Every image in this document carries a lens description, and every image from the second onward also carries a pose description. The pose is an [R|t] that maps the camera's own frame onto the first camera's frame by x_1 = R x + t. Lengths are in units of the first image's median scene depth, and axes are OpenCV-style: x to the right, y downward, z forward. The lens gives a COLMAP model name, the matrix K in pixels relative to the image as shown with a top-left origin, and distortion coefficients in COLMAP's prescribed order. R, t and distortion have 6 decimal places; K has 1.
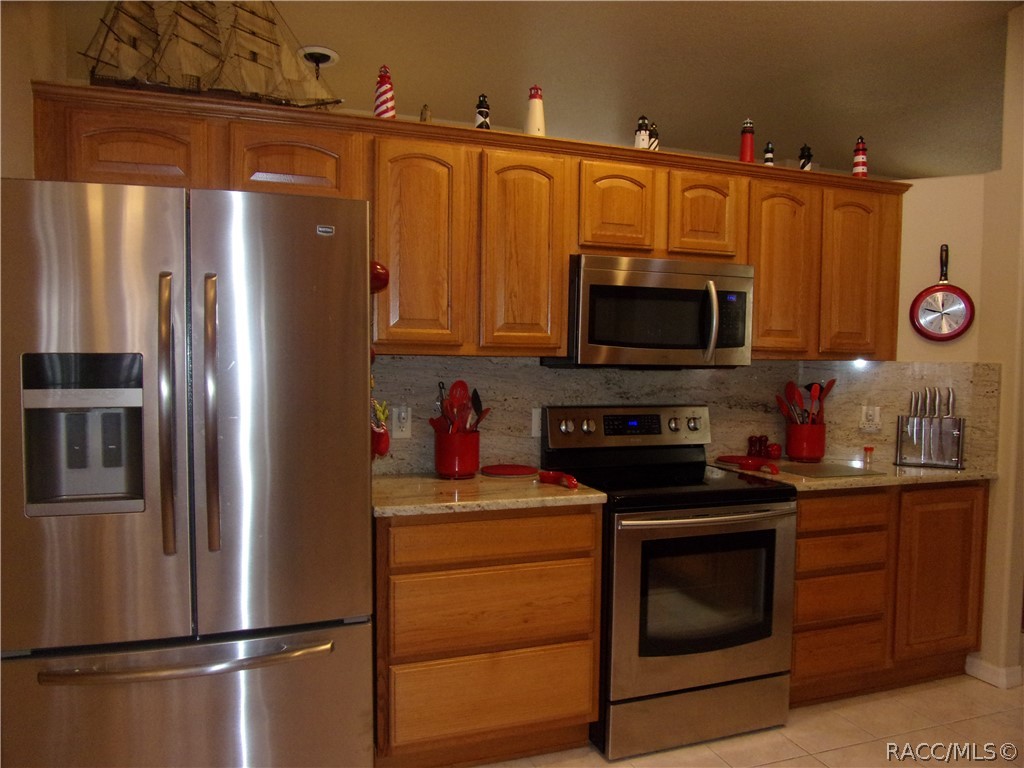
lens RADIAL K [[729.7, 0, 509.3], [0, 729.7, 389.8], [0, 0, 1]] dist [-0.062701, 0.033062]
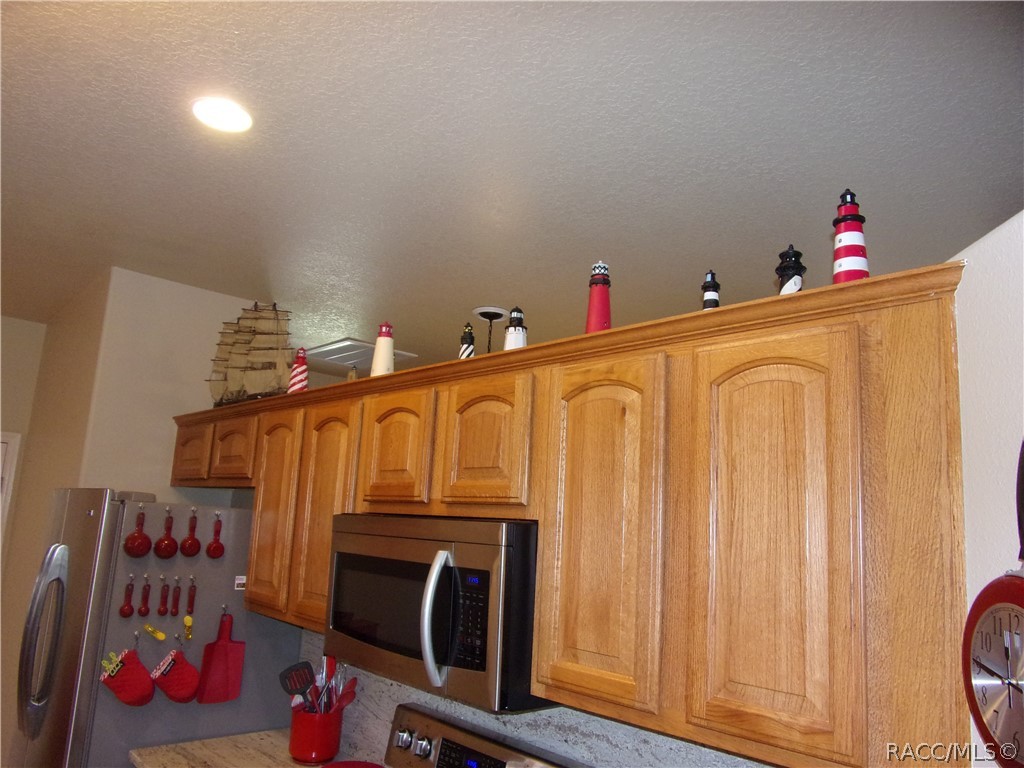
lens RADIAL K [[734.6, 0, 508.5], [0, 734.6, 390.1], [0, 0, 1]] dist [-0.030495, 0.002938]
pose [[0.400709, -0.157565, -0.902555, 0.821291], [-0.096414, 0.972380, -0.212560, -0.142242], [0.911118, 0.172193, 0.374450, 0.729404]]
